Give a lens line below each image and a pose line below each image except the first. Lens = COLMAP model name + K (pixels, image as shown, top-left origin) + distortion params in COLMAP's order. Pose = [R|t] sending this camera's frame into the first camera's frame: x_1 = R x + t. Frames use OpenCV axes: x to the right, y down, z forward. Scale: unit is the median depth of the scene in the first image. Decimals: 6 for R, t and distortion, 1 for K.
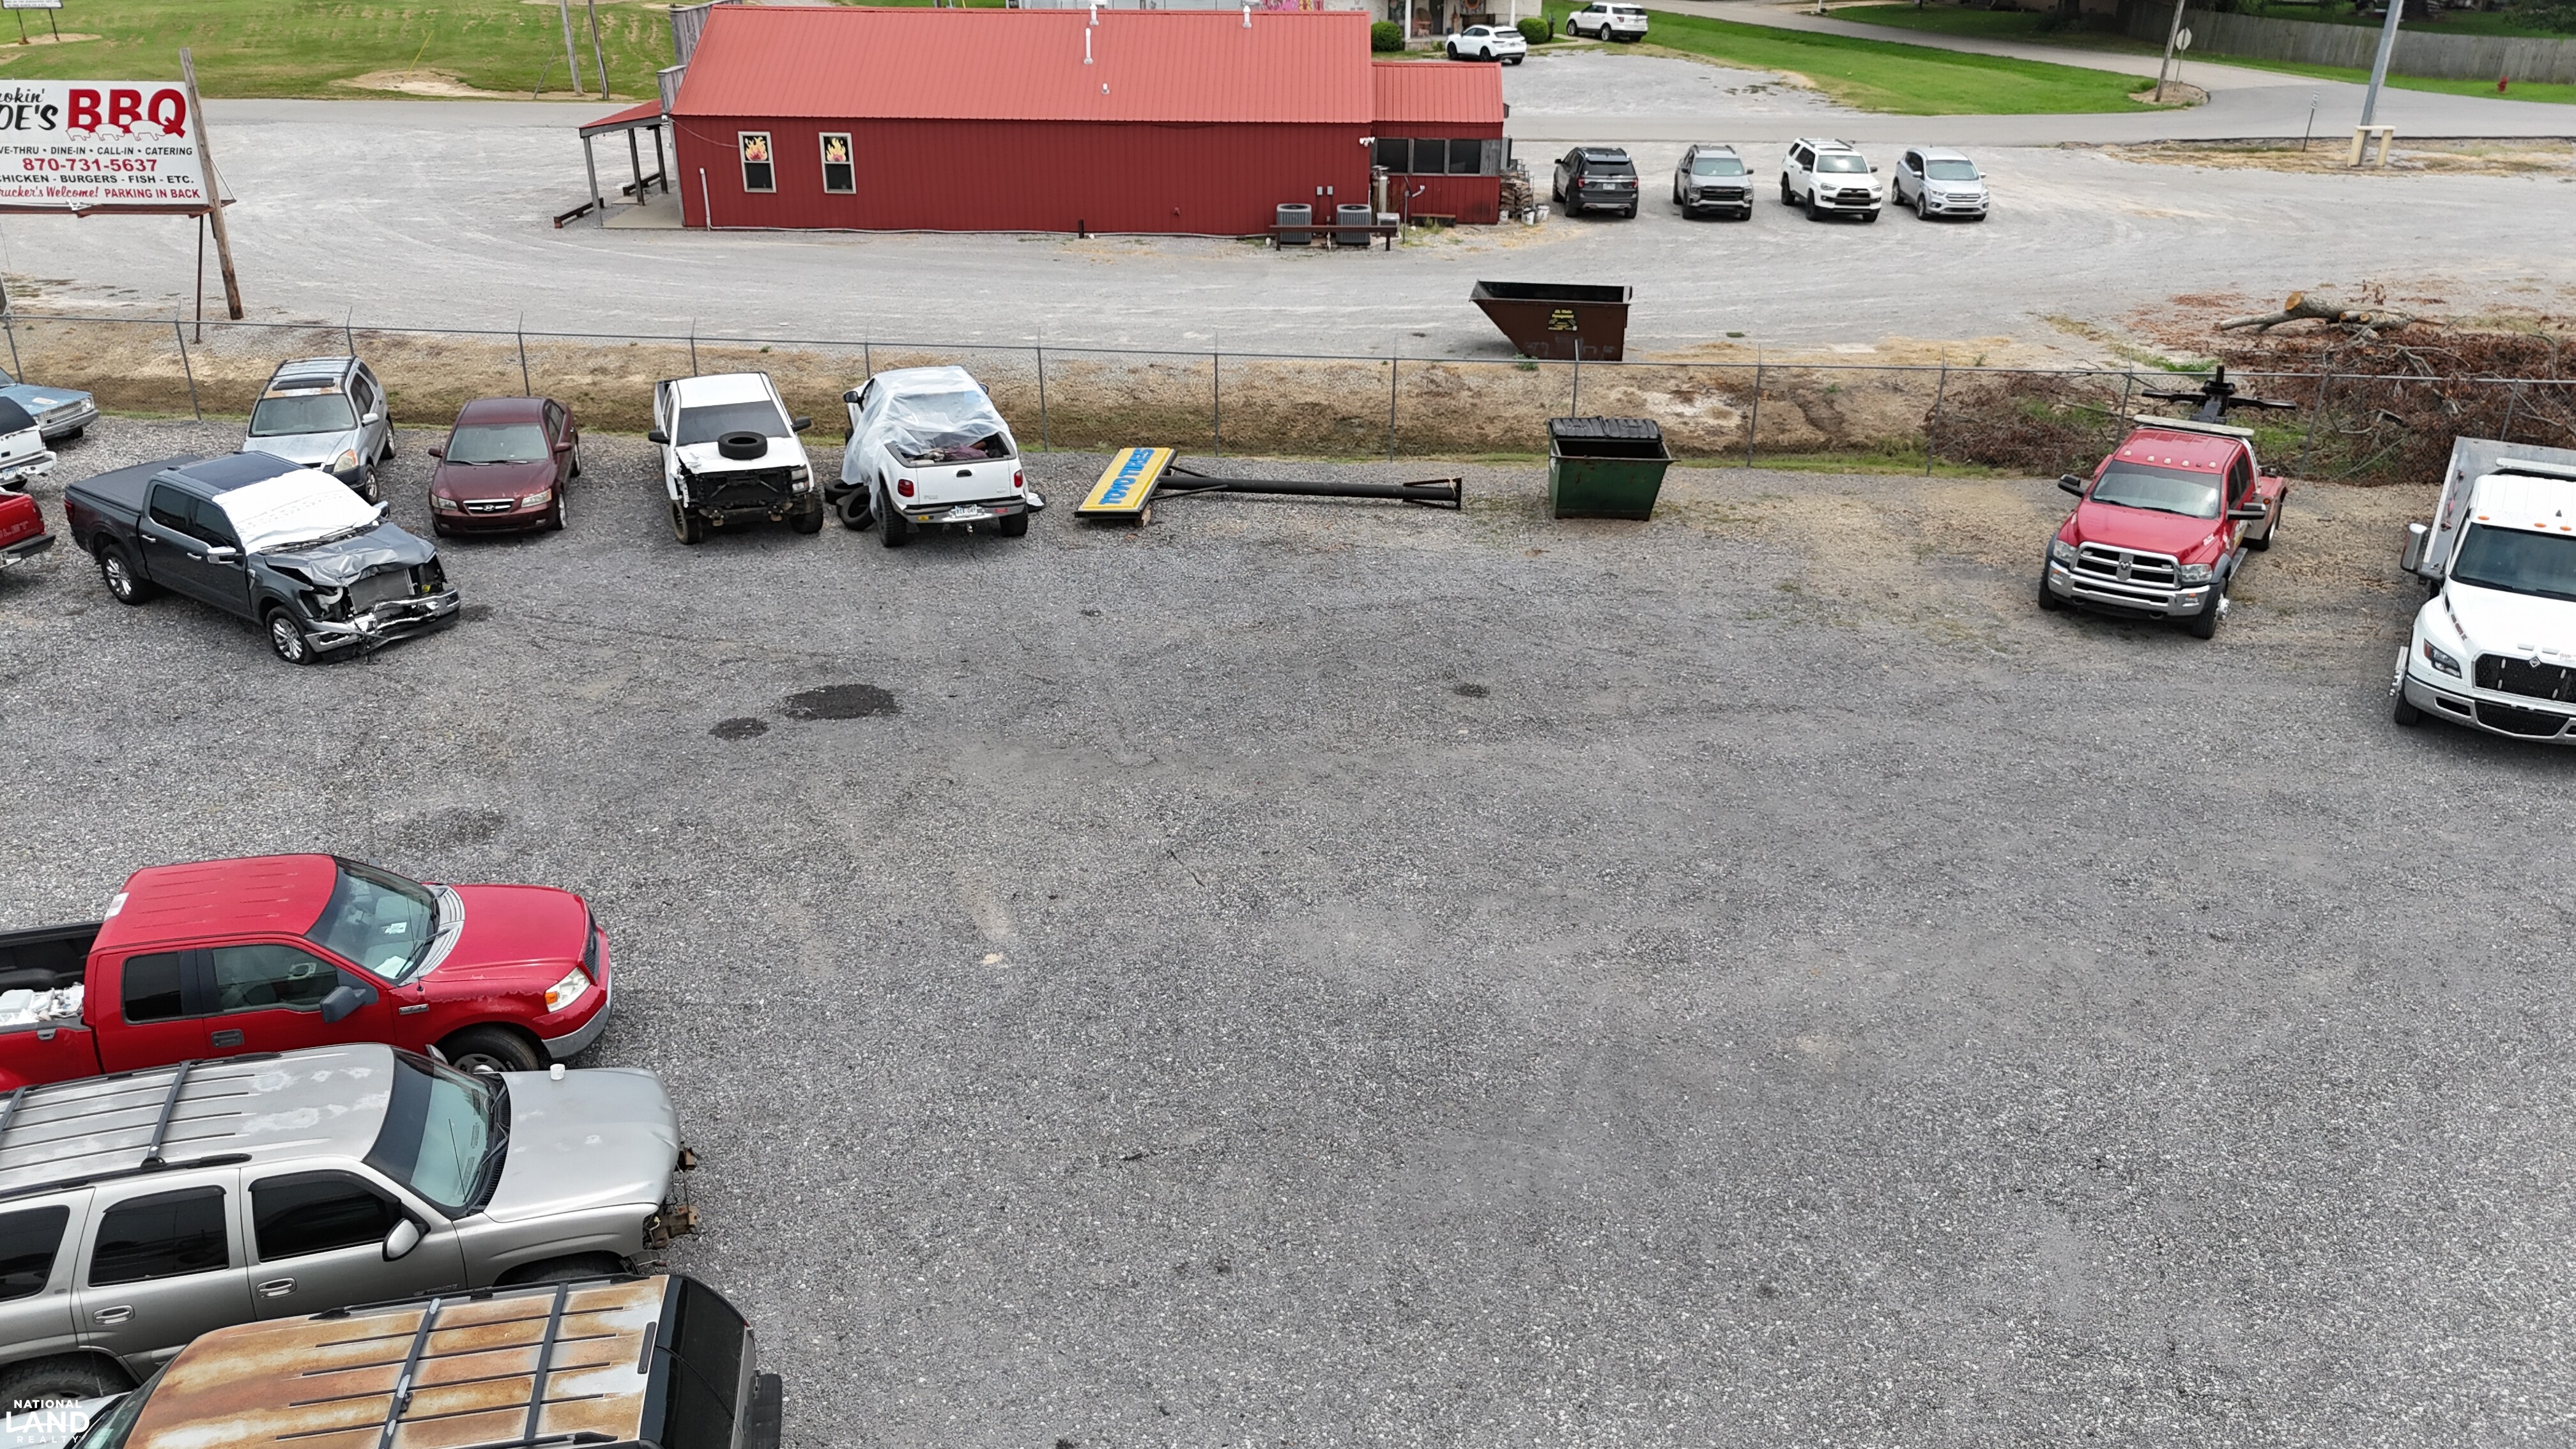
lens RADIAL K [[1922.4, 0, 1282.3], [0, 1922.4, 688.1], [0, 0, 1]] dist [0.063018, -0.053193]
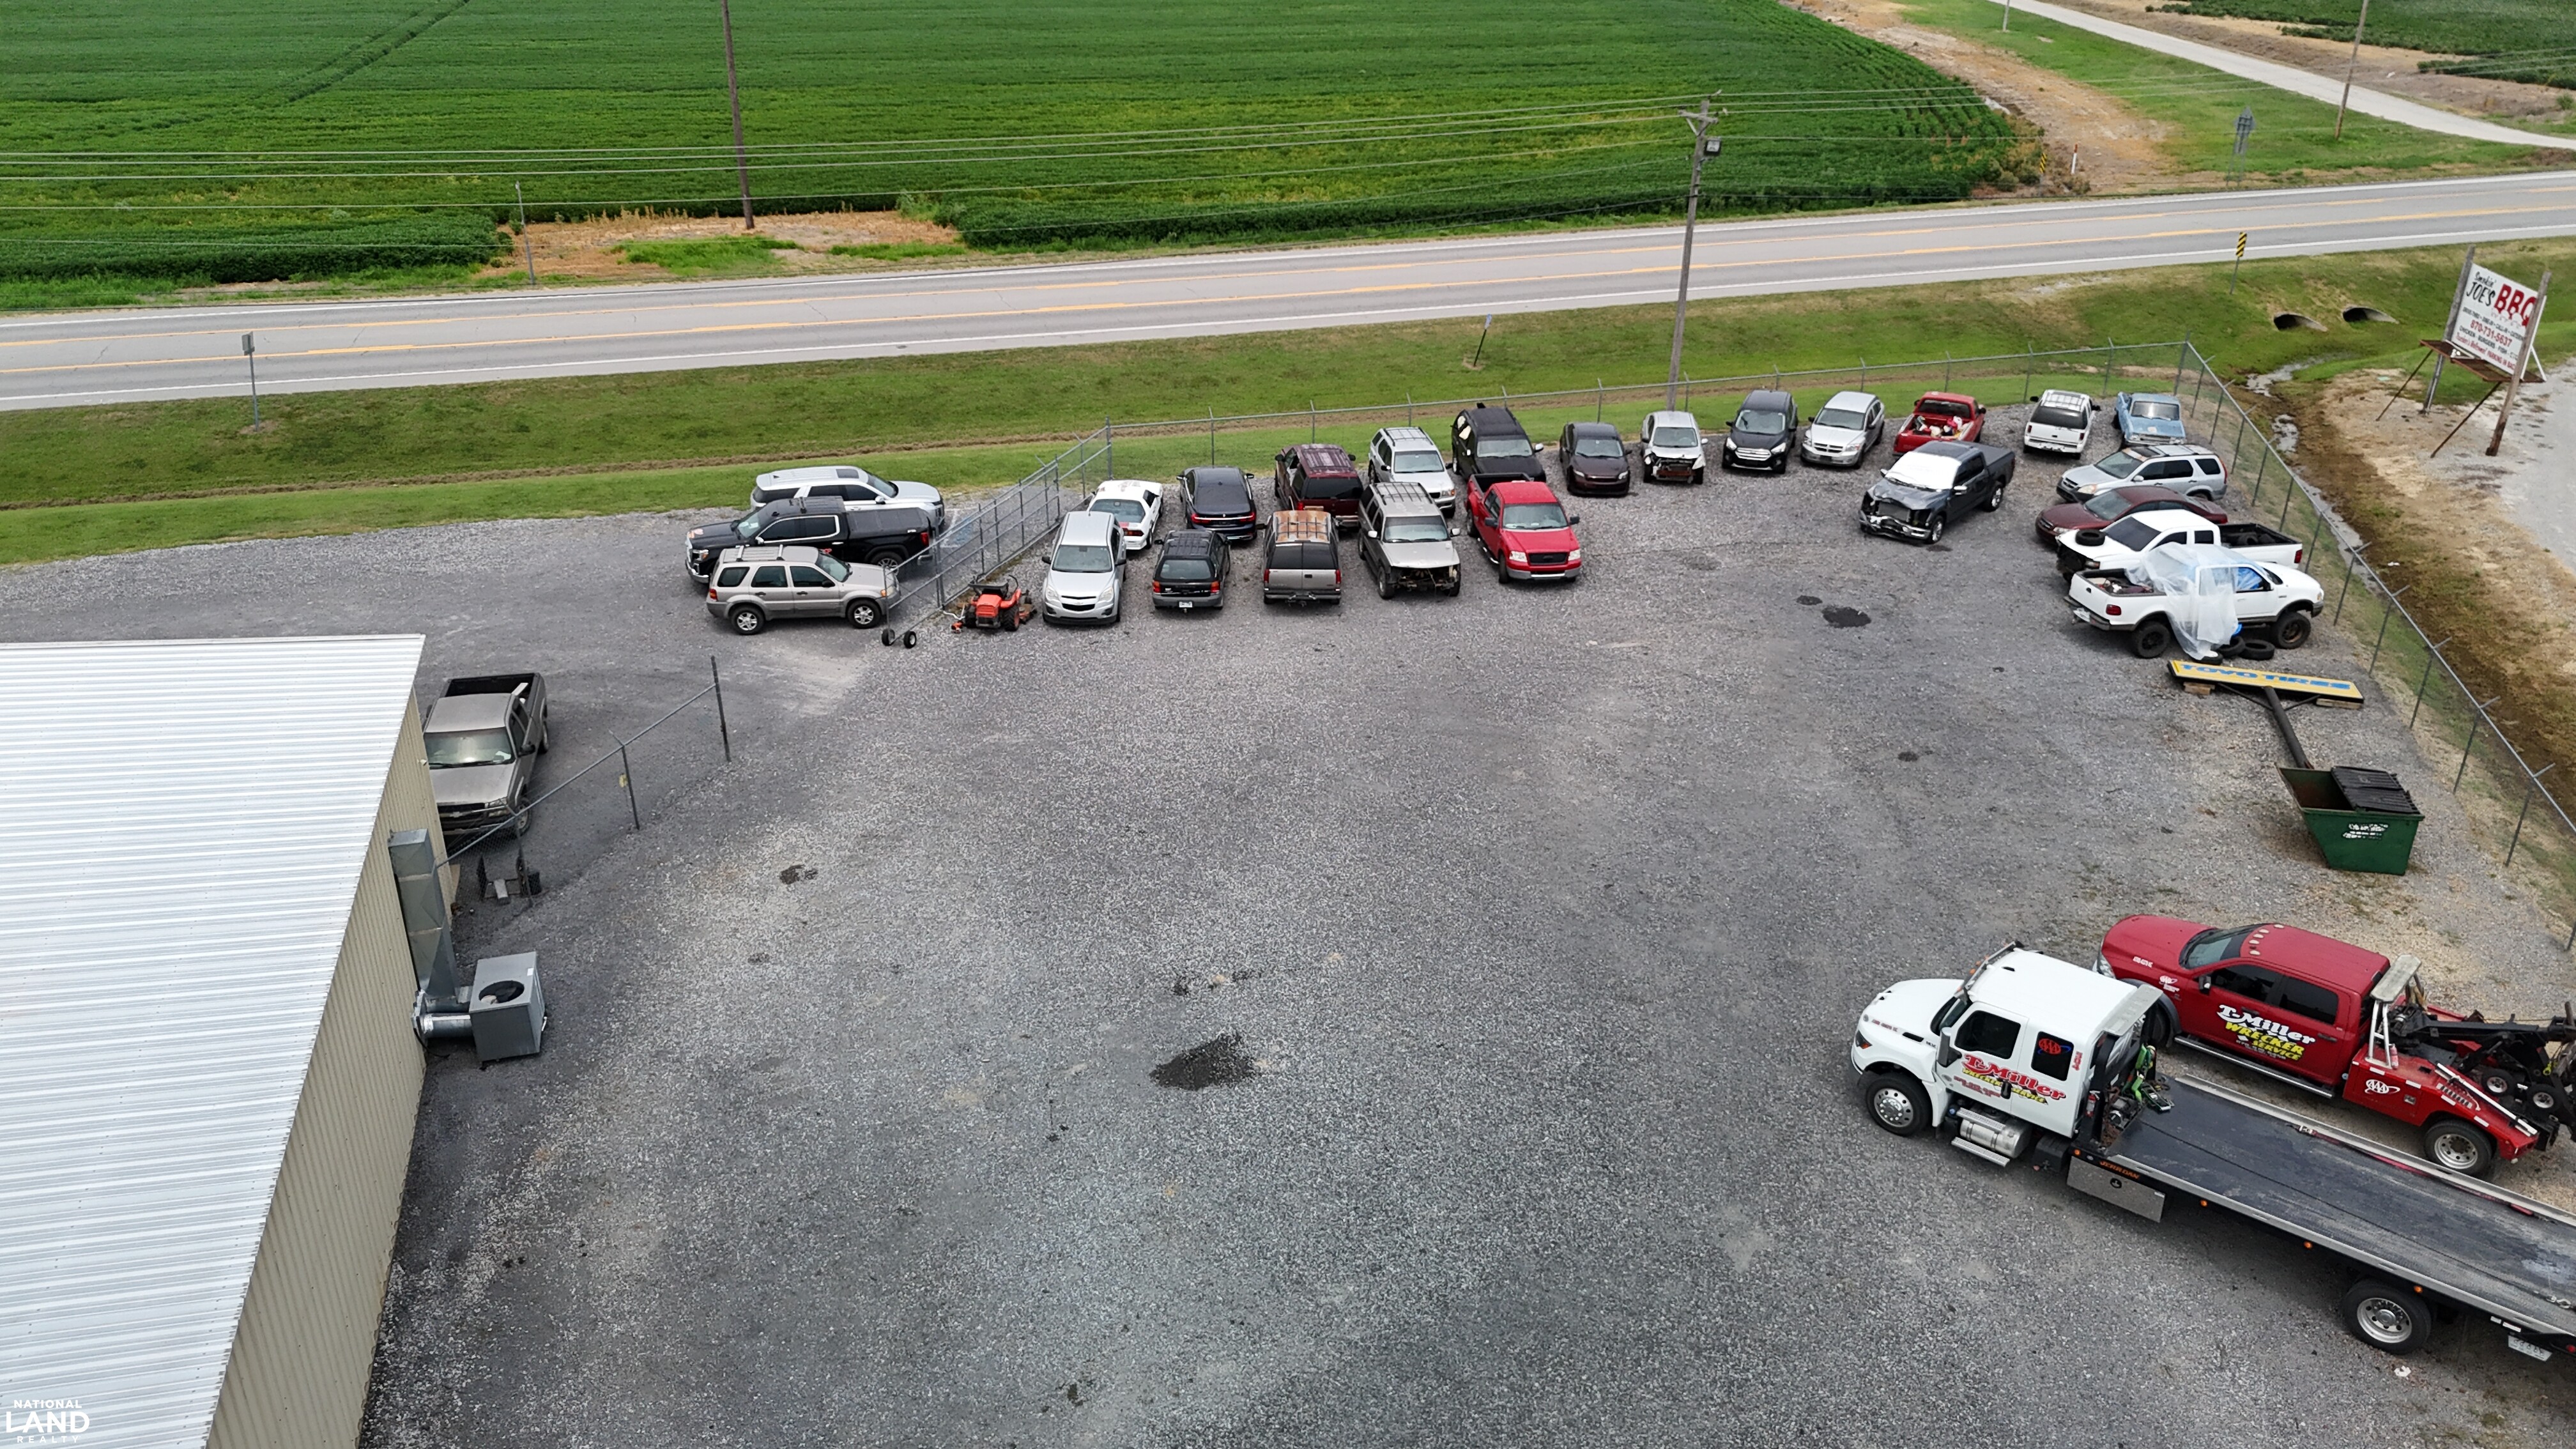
lens RADIAL K [[1905.6, 0, 1281.6], [0, 1905.6, 705.2], [0, 0, 1]] dist [0.088324, -0.098044]
pose [[-0.169261, 0.396226, -0.902416, 1.515806], [-0.395033, 0.811585, 0.430439, -0.486220], [0.902939, 0.429341, 0.019153, 0.428572]]
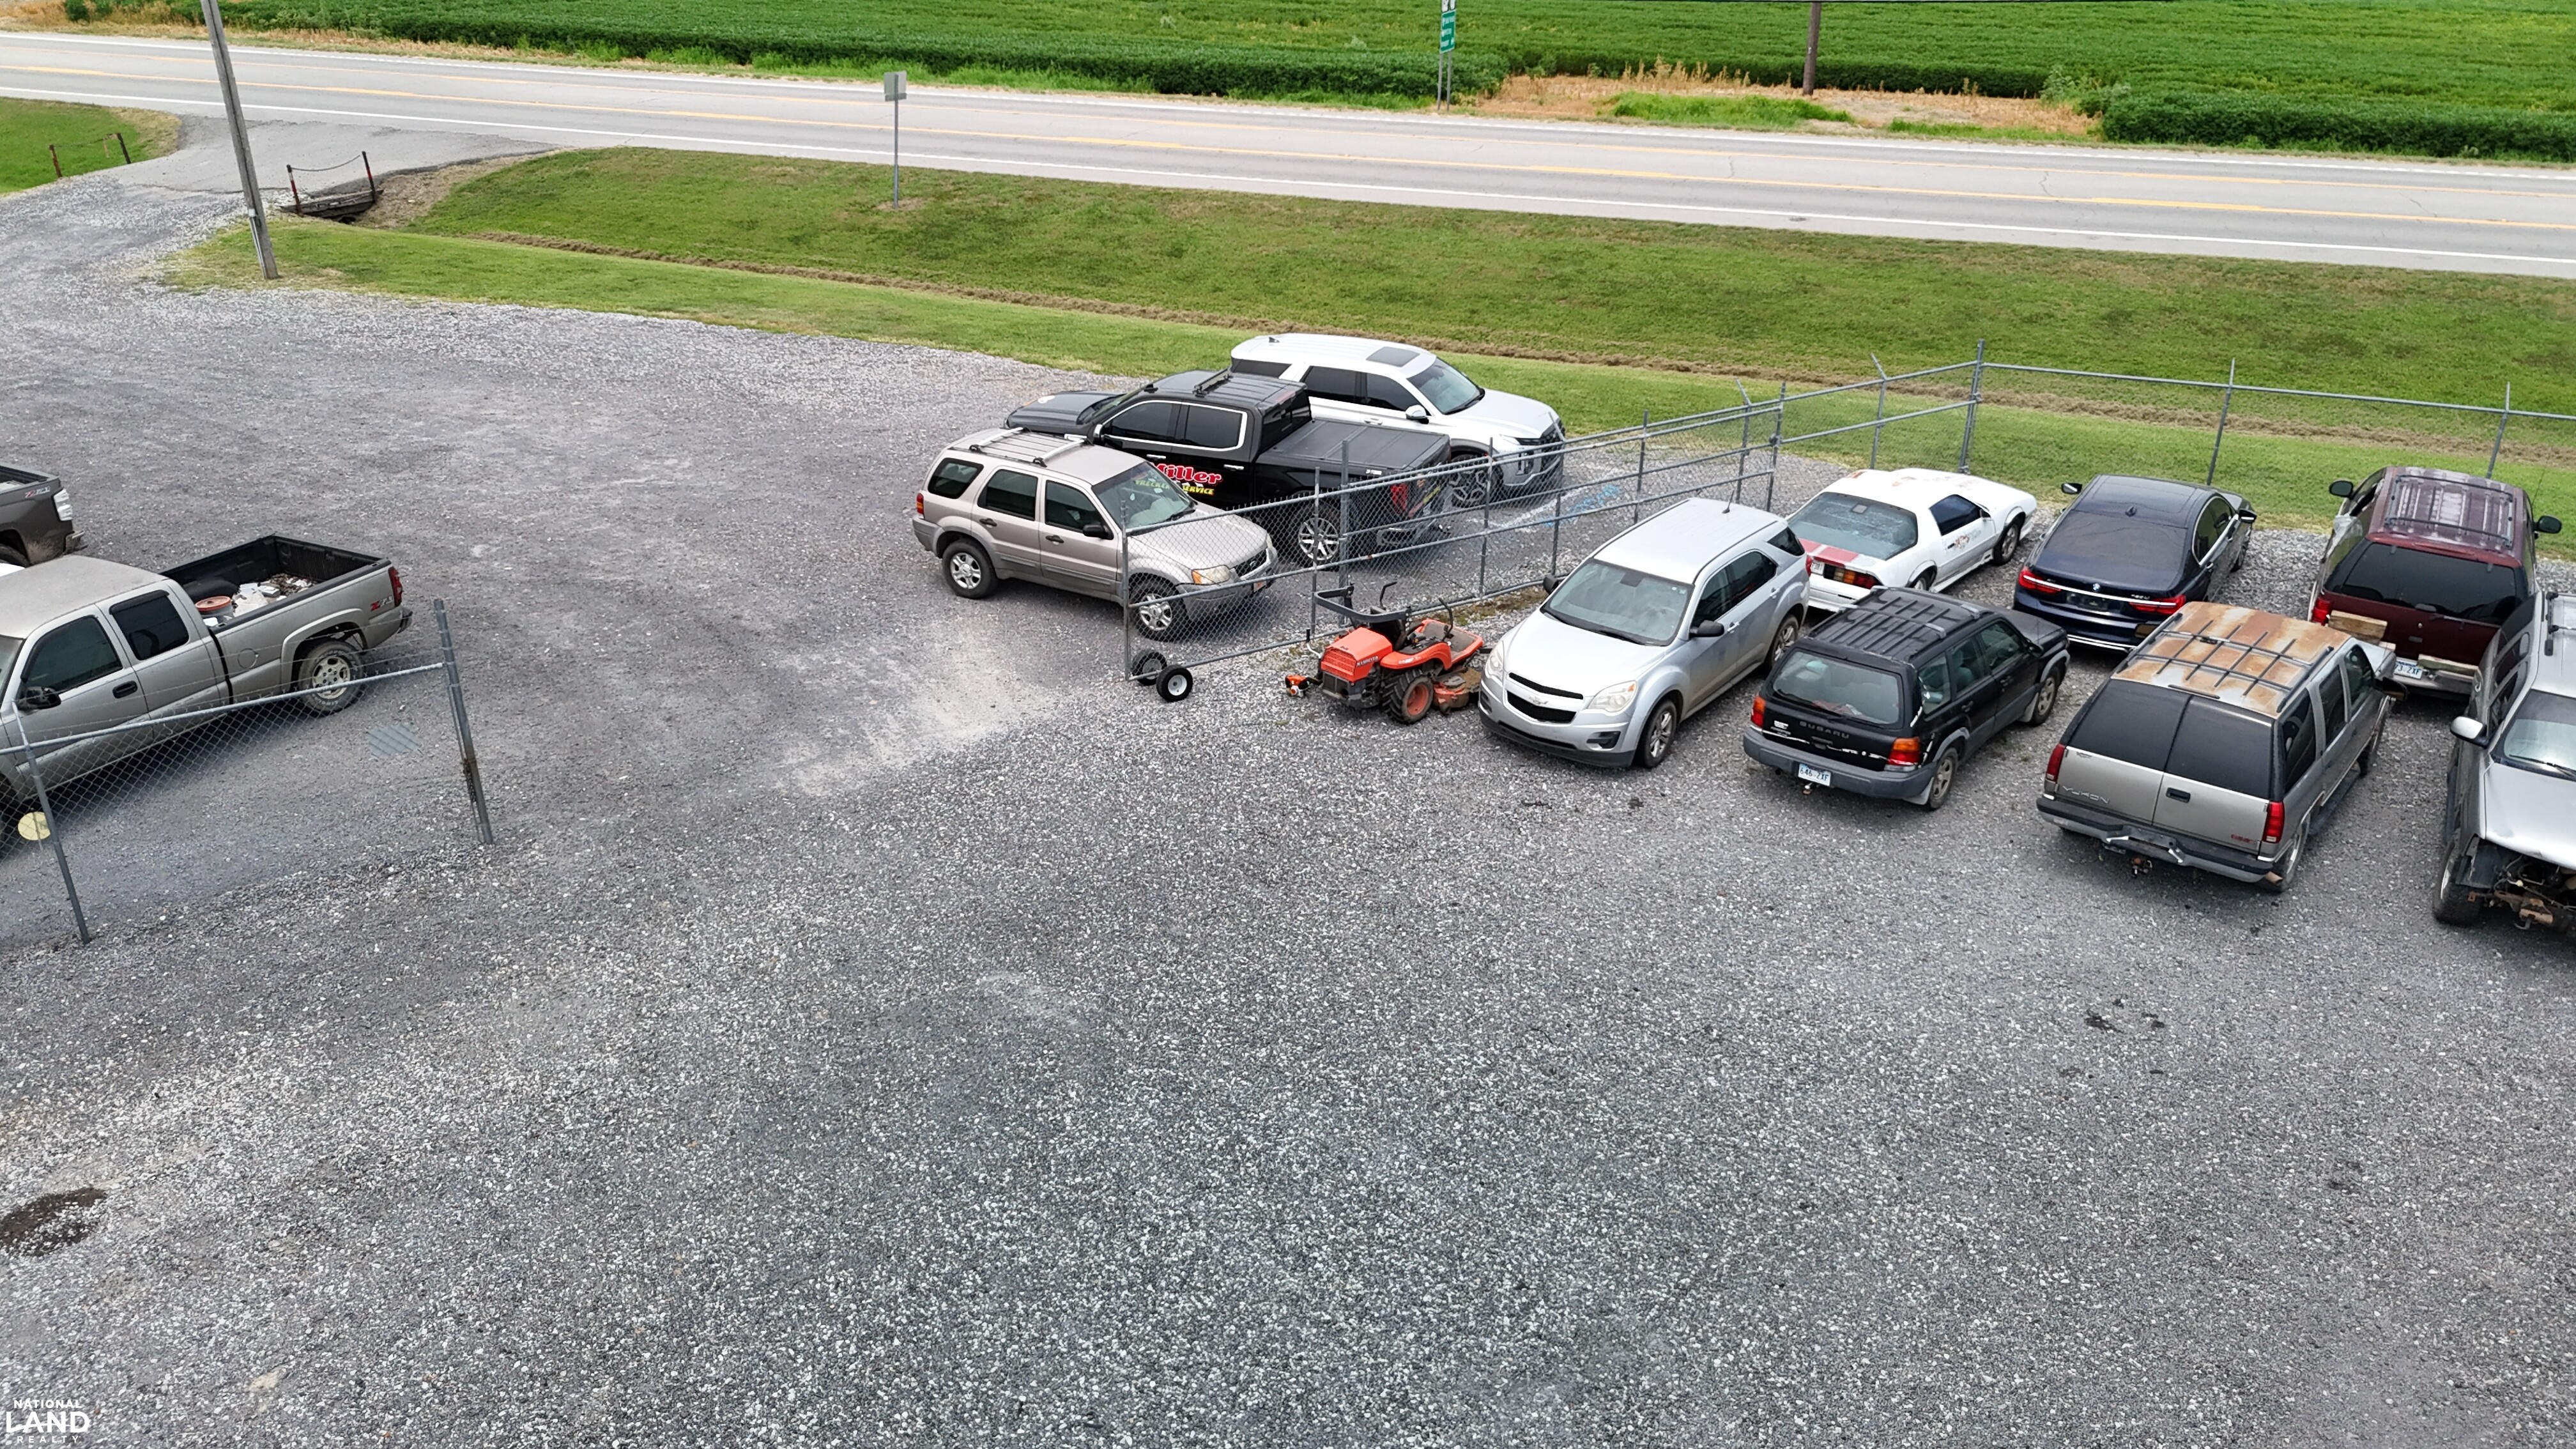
lens RADIAL K [[1900.7, 0, 1283.9], [0, 1900.7, 717.7], [0, 0, 1]] dist [0.063049, -0.056534]
pose [[-0.748484, 0.267476, -0.606819, 0.455214], [-0.270764, 0.712040, 0.647832, -0.171846], [0.605358, 0.649196, -0.460527, 0.526181]]
